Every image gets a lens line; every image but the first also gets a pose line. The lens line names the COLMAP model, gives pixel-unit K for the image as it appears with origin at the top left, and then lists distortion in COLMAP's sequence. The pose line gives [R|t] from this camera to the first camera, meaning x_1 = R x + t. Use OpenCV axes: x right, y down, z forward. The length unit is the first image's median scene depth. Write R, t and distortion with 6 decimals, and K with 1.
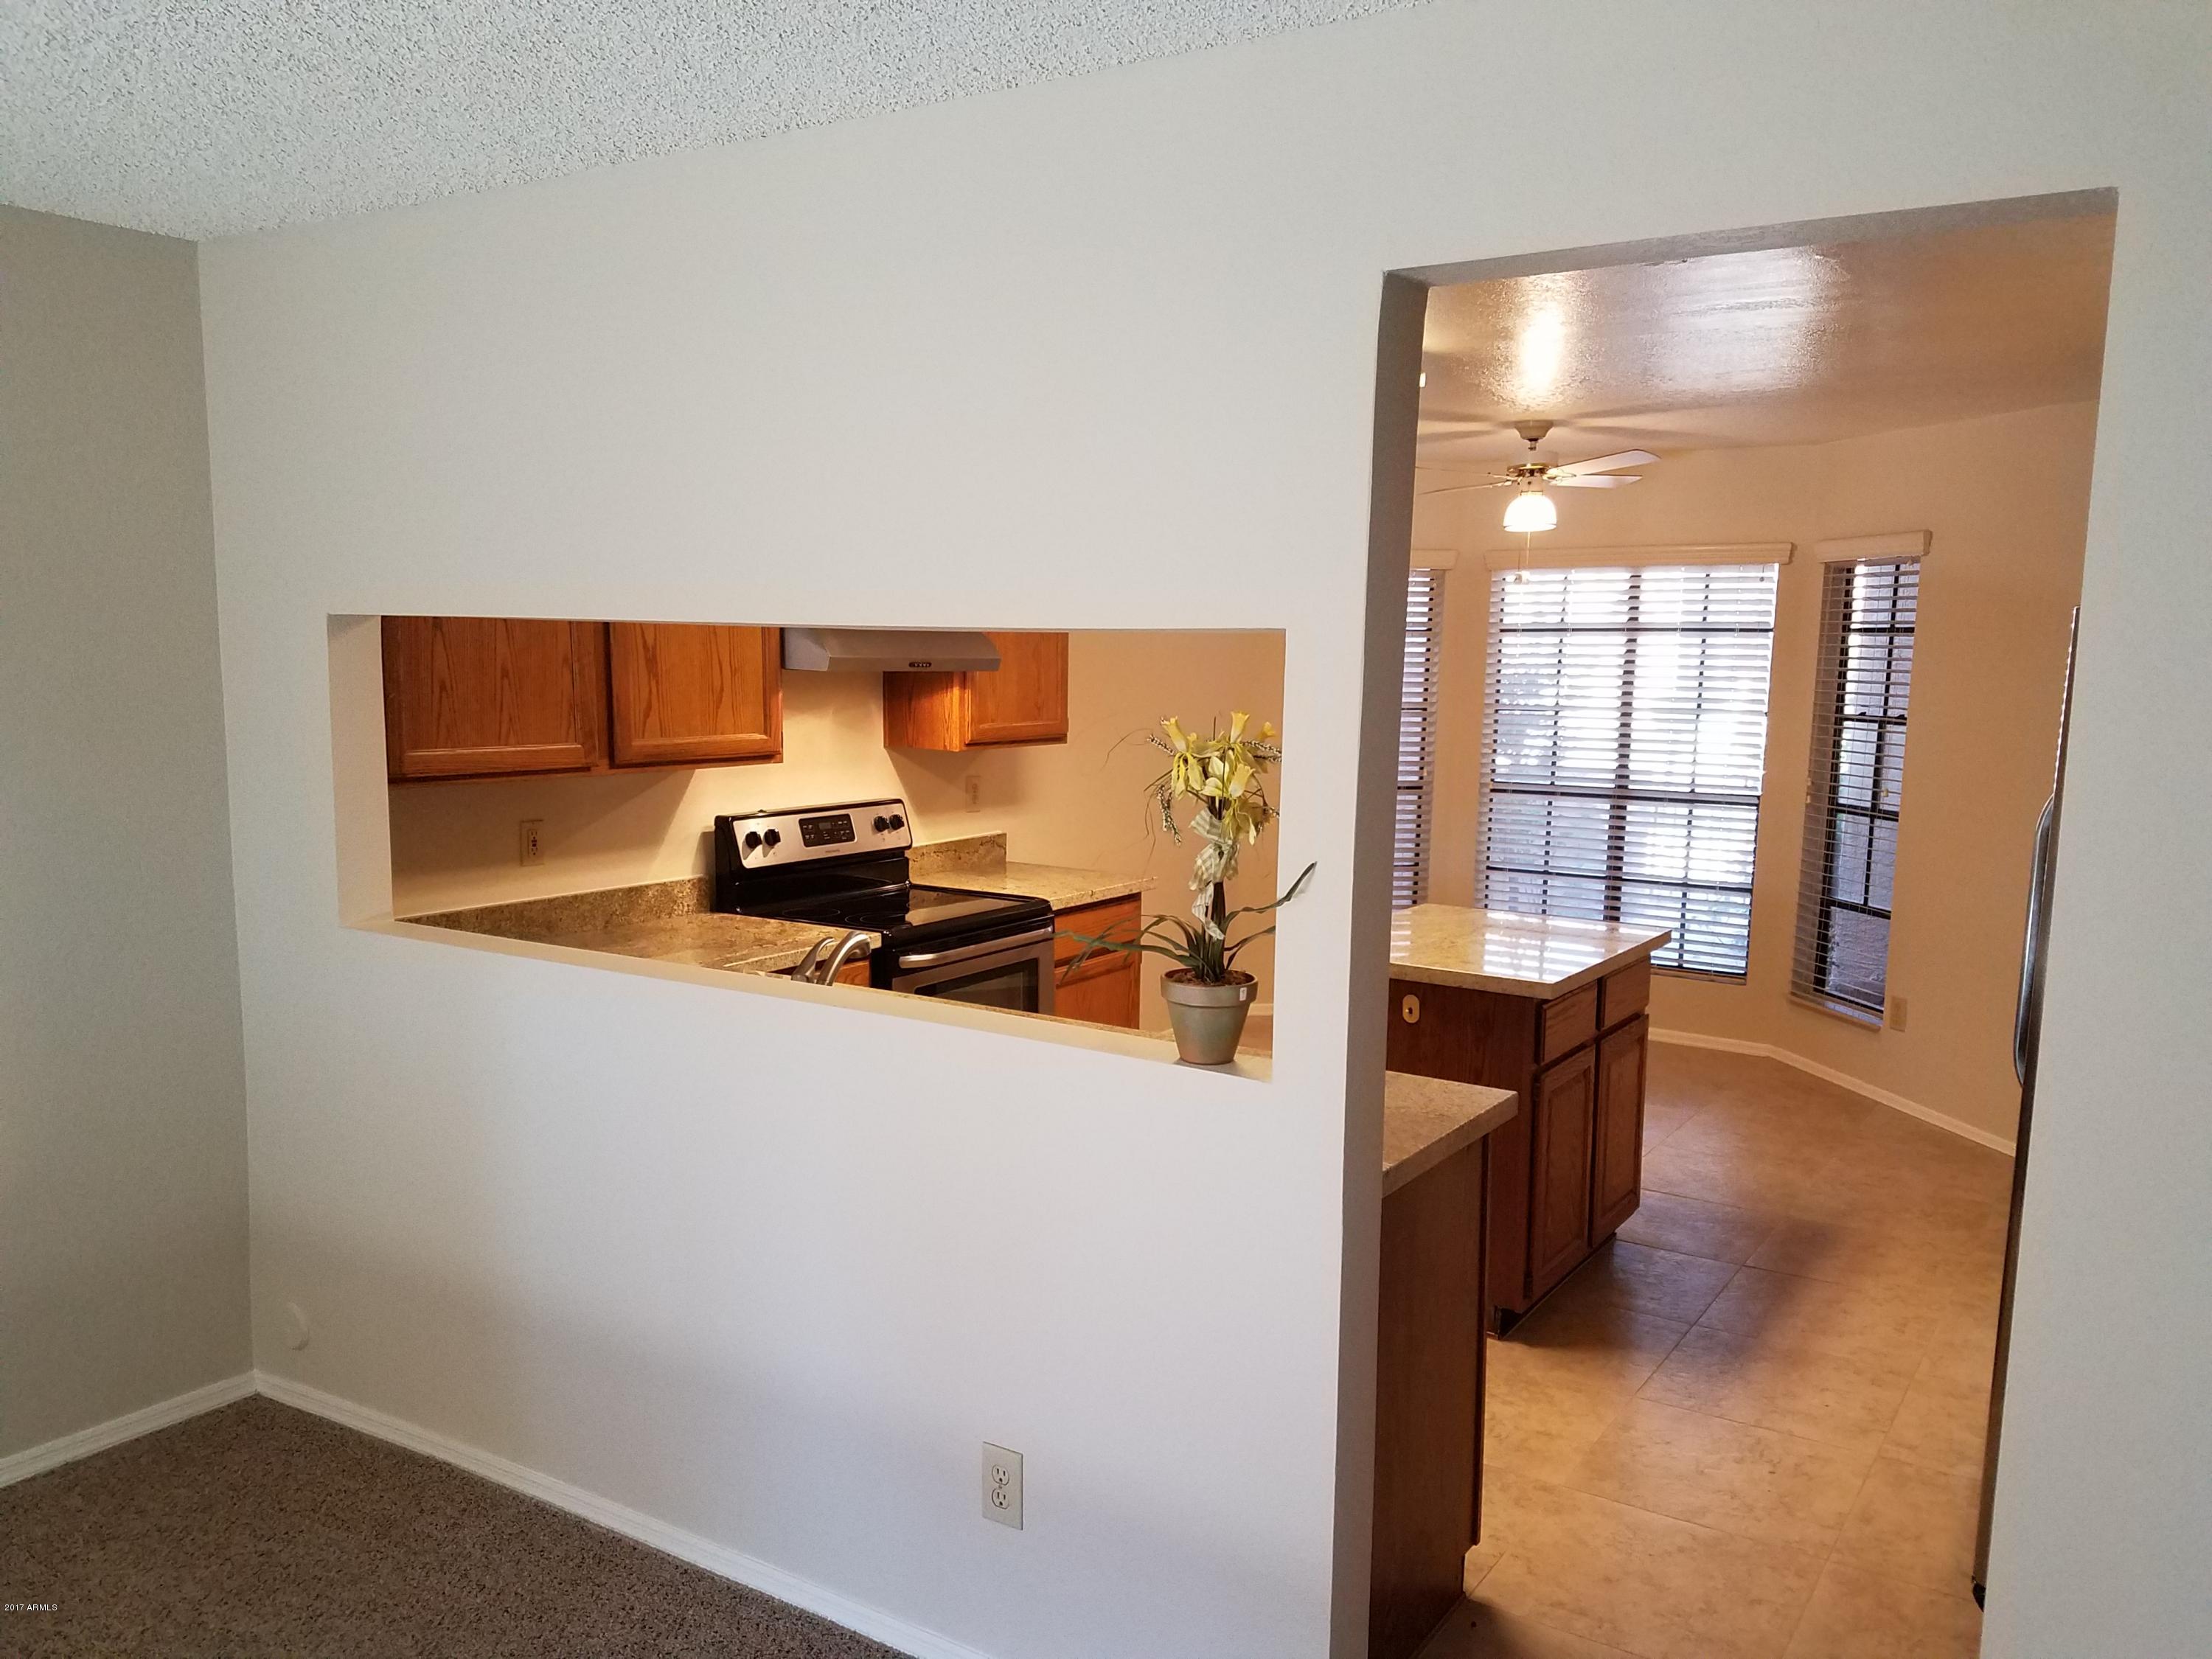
lens RADIAL K [[1695.7, 0, 1112.0], [0, 1695.7, 888.4], [0, 0, 1]] dist [0.246868, -0.414536]
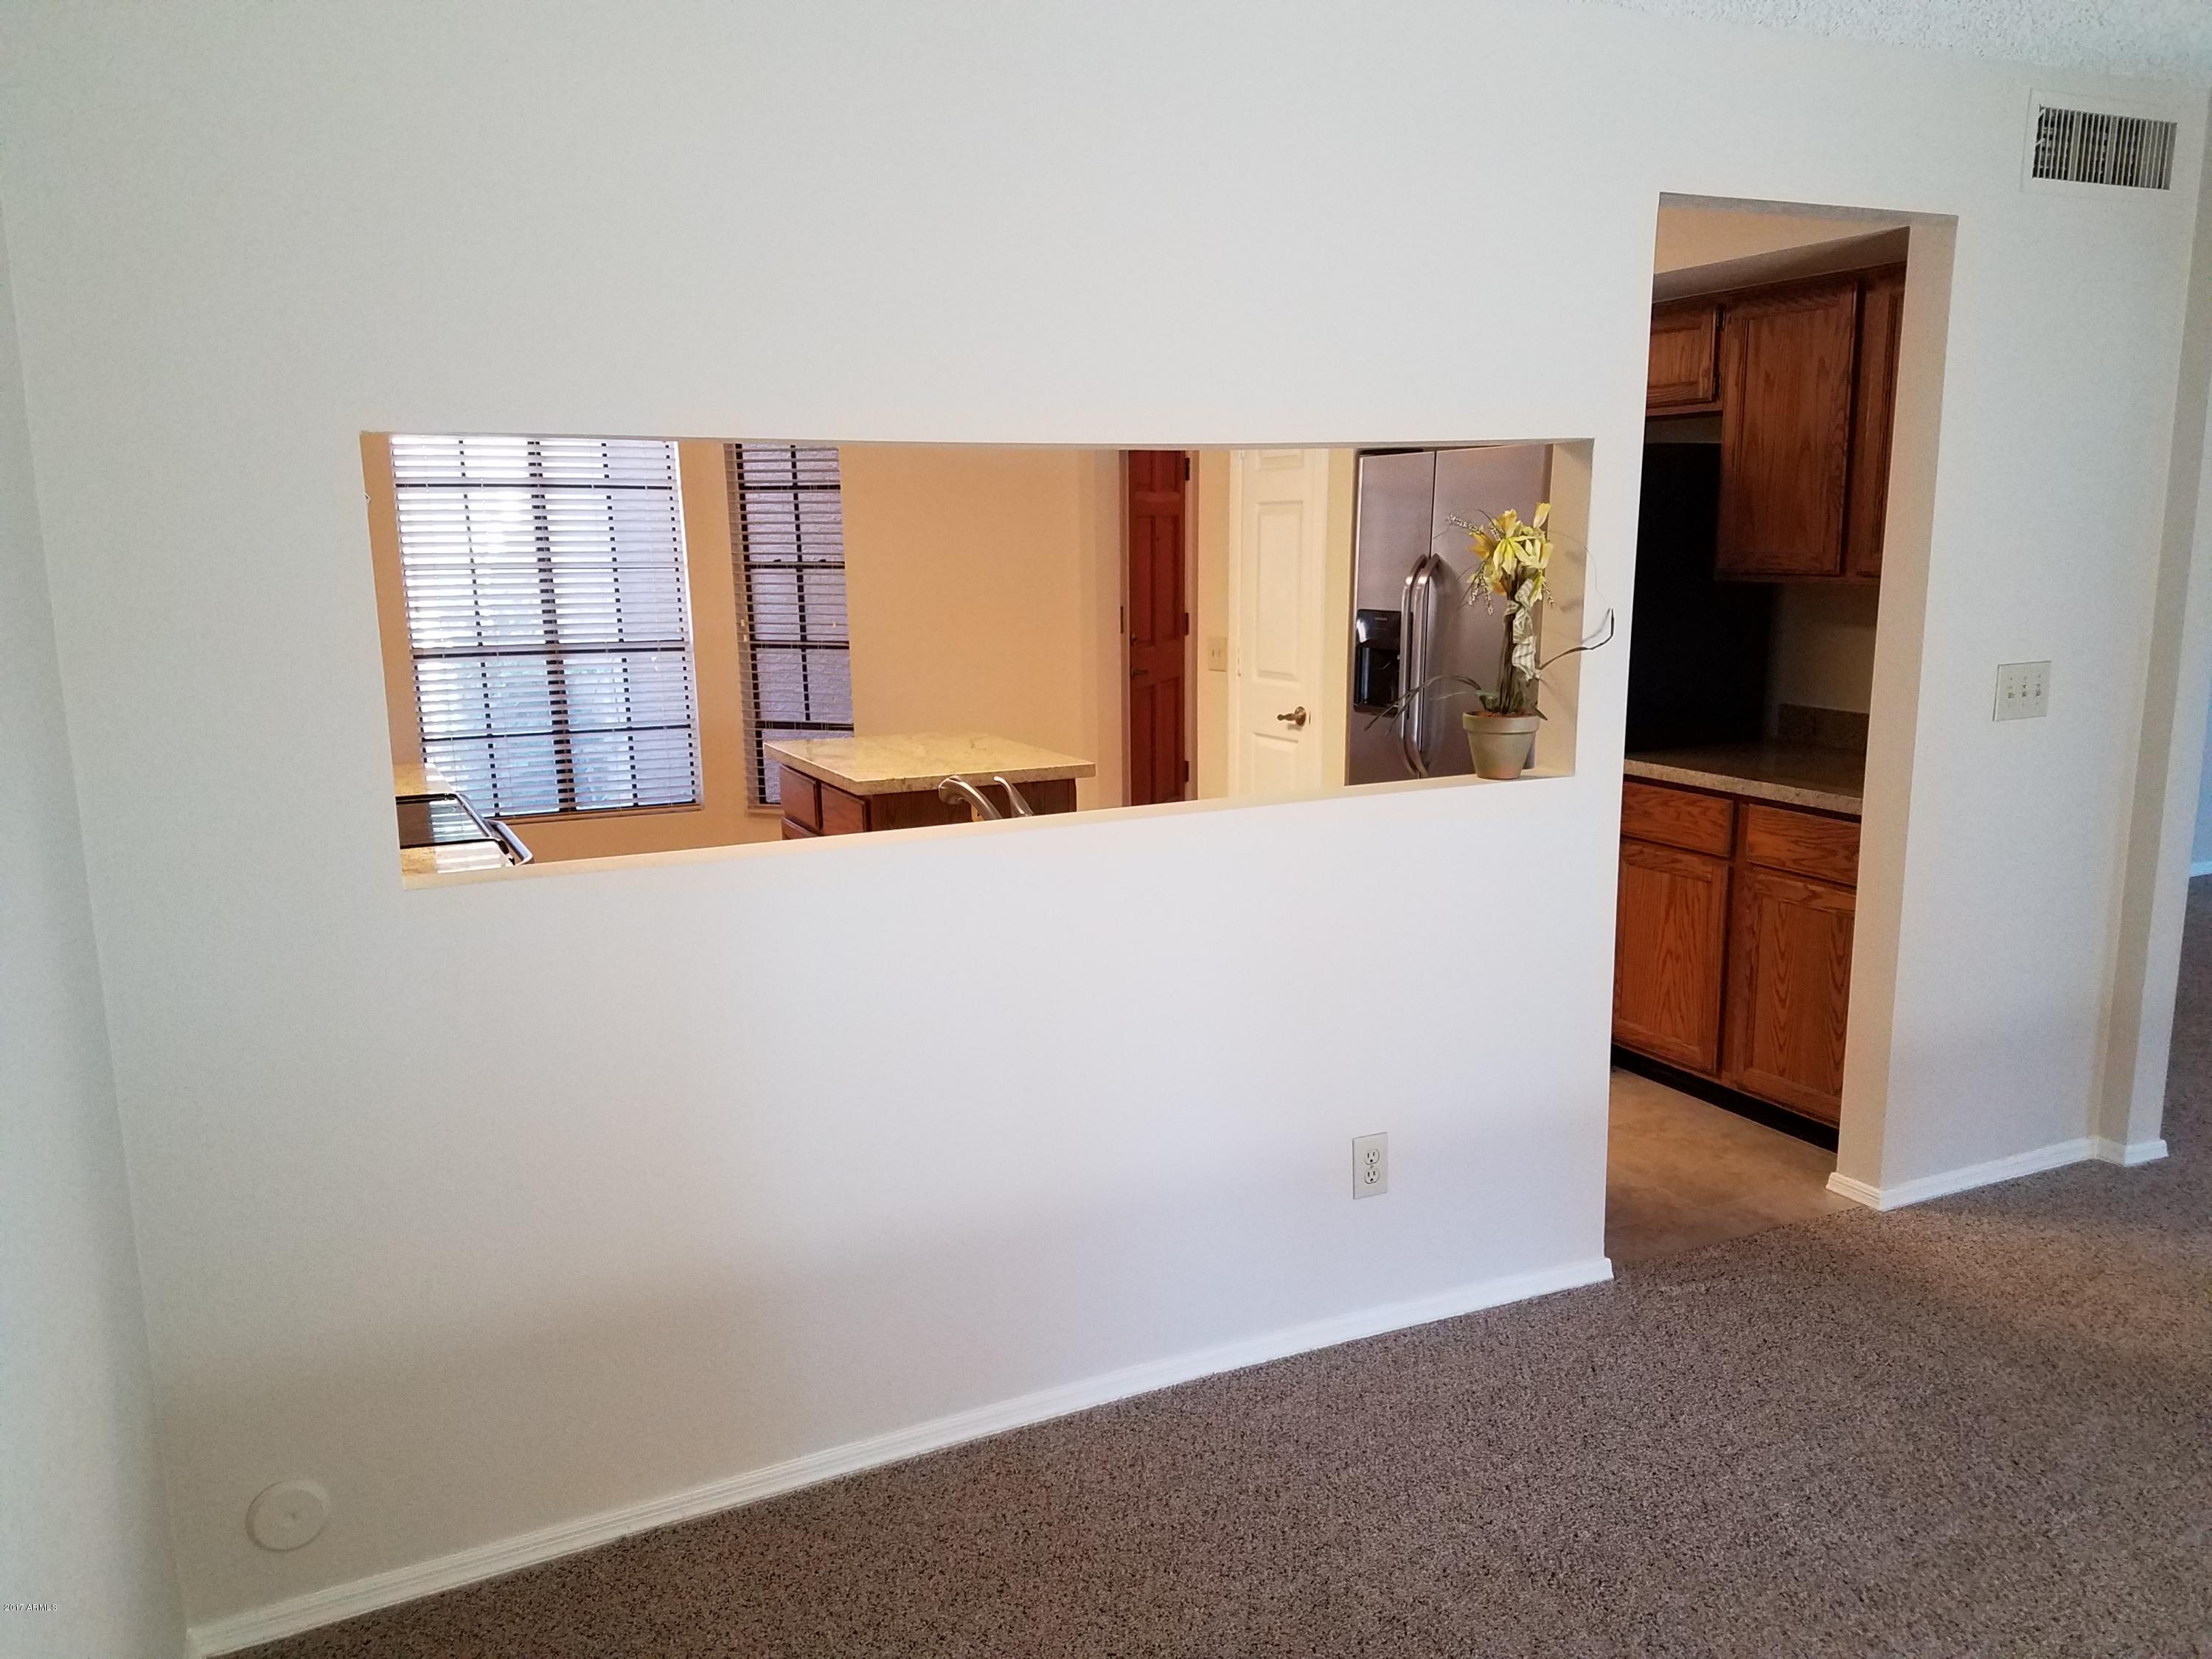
lens RADIAL K [[1725.3, 0, 1098.3], [0, 1725.3, 842.8], [0, 0, 1]] dist [0.183213, -0.249592]
pose [[0.508330, -0.179178, 0.842316, -0.520072], [0.144751, 0.981976, 0.121531, -0.025941], [-0.848910, 0.060148, 0.525105, 0.227586]]
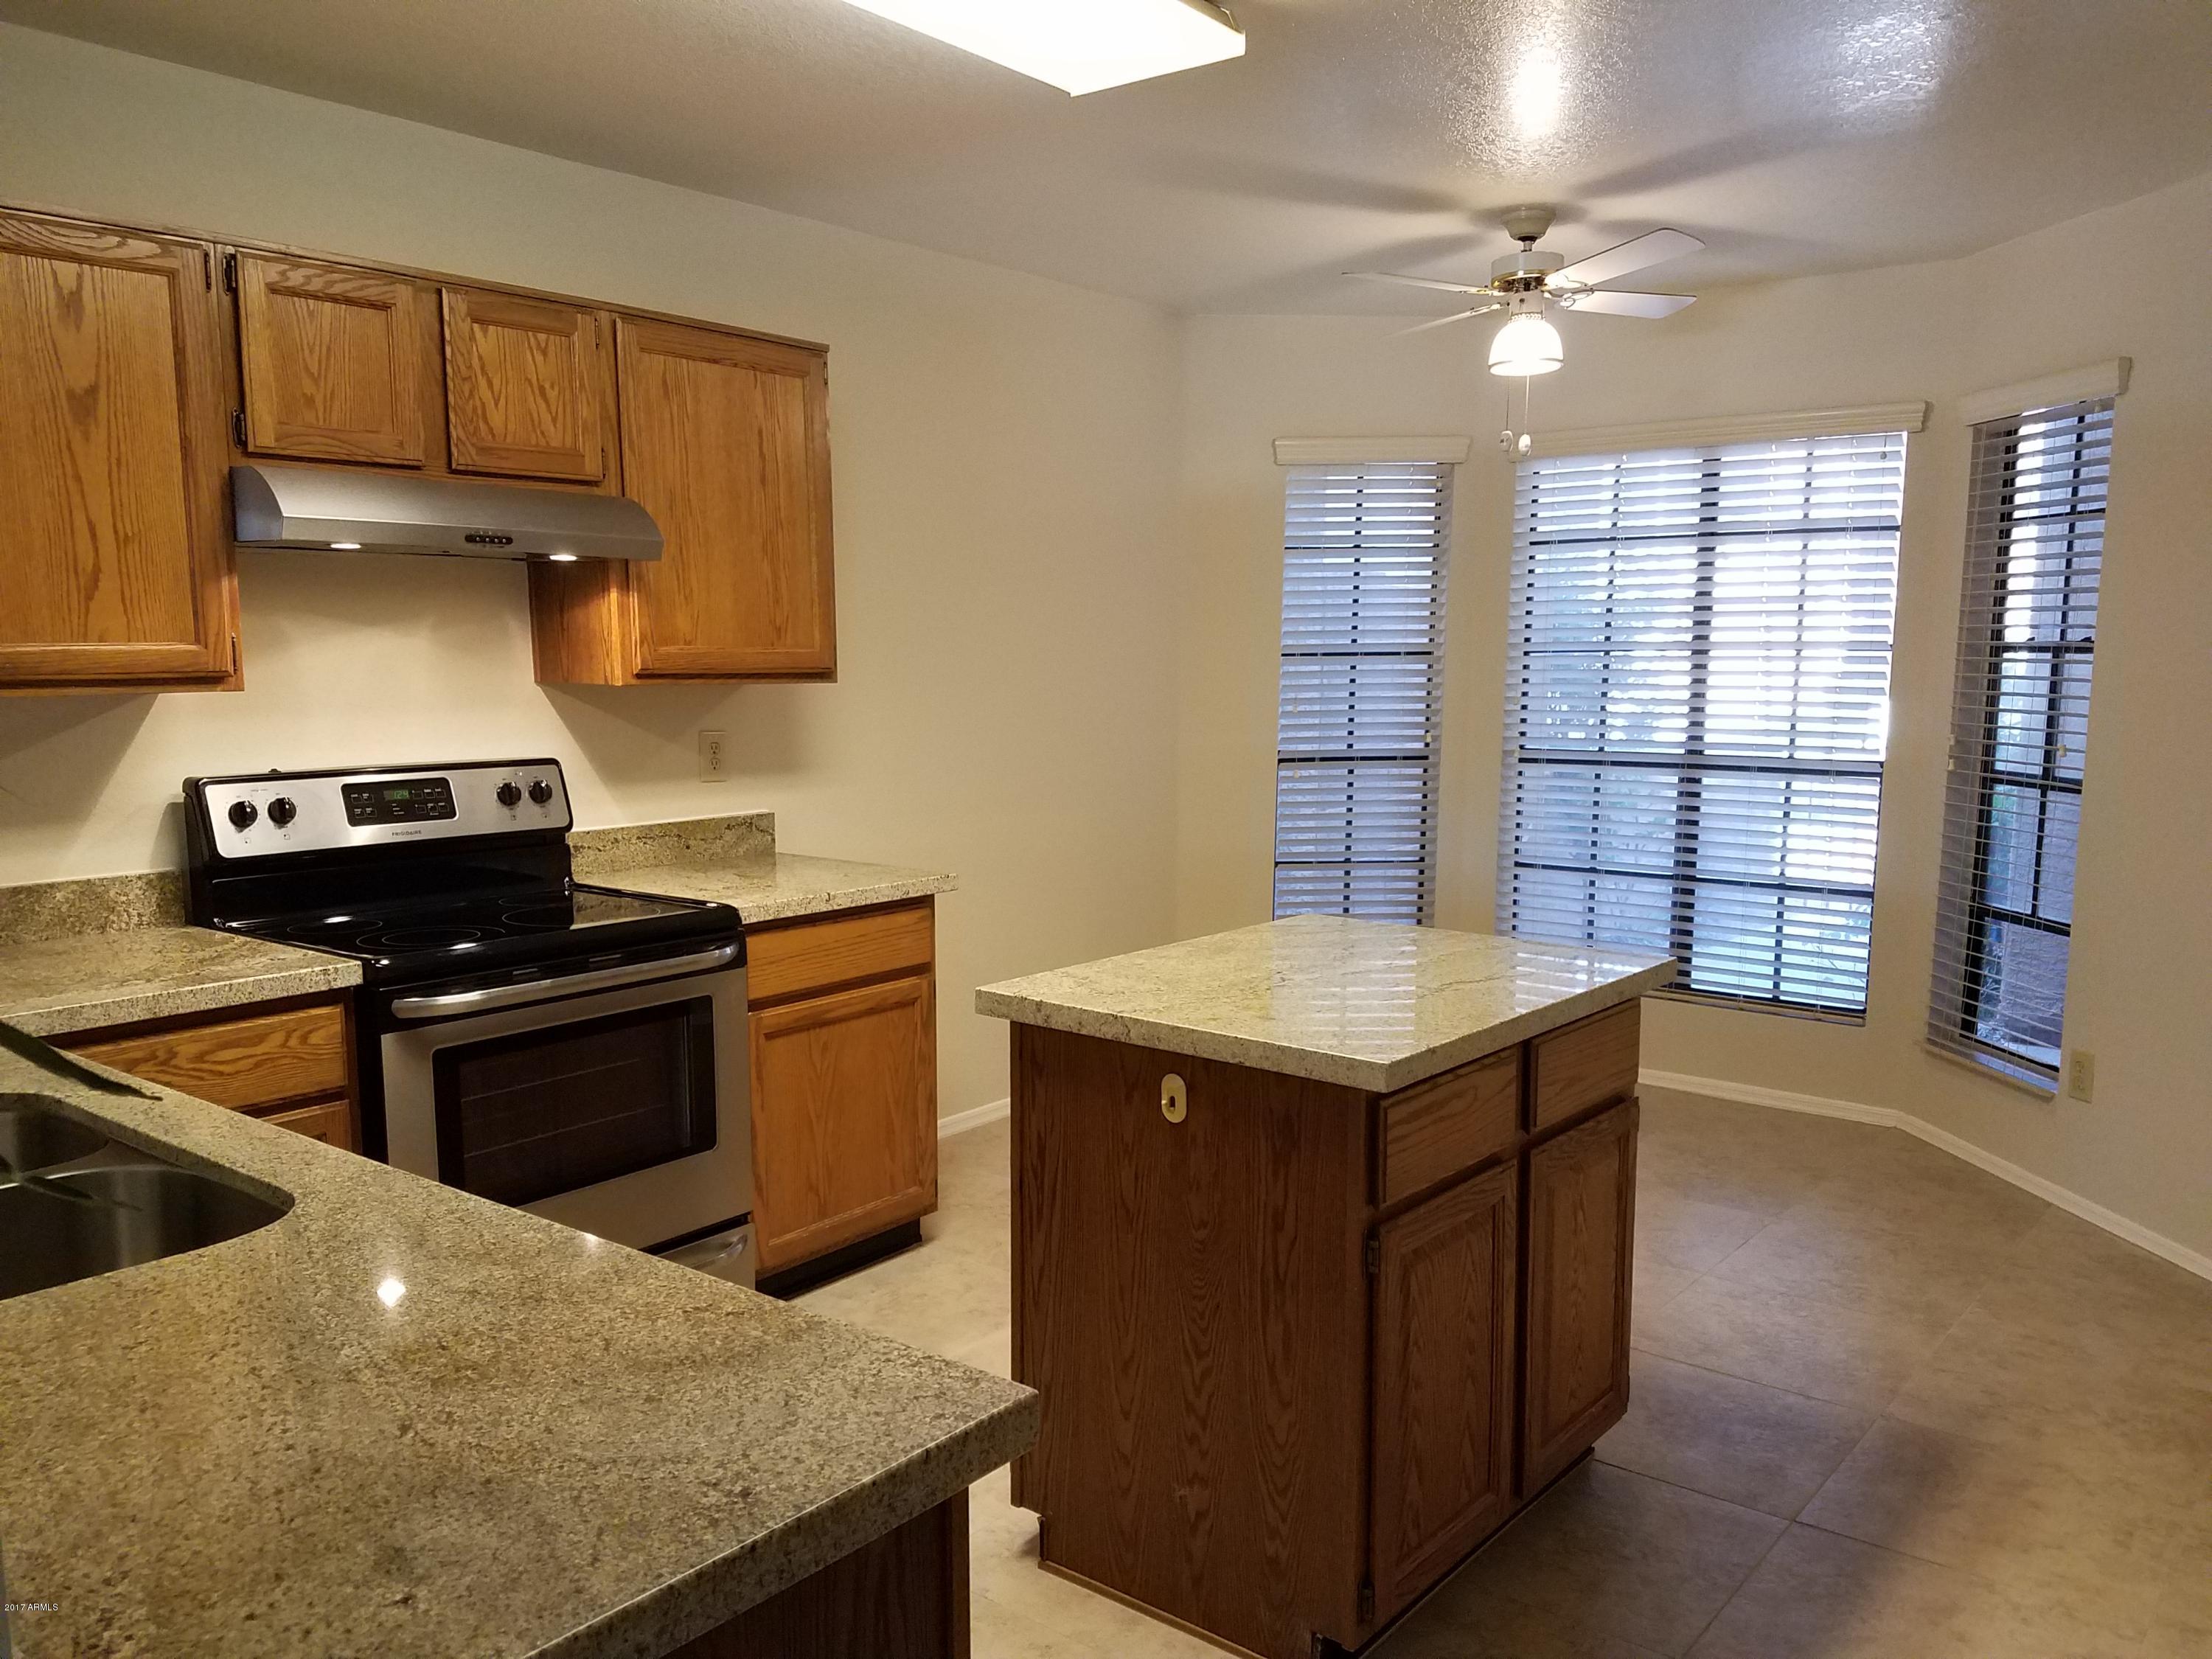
lens RADIAL K [[1699.6, 0, 1099.4], [0, 1699.6, 897.9], [0, 0, 1]] dist [0.093347, -0.106269]
pose [[0.994447, 0.000123, -0.105242, 0.145894], [-0.000008, 0.999999, 0.001096, 0.002152], [0.105242, -0.001089, 0.994446, 0.302861]]
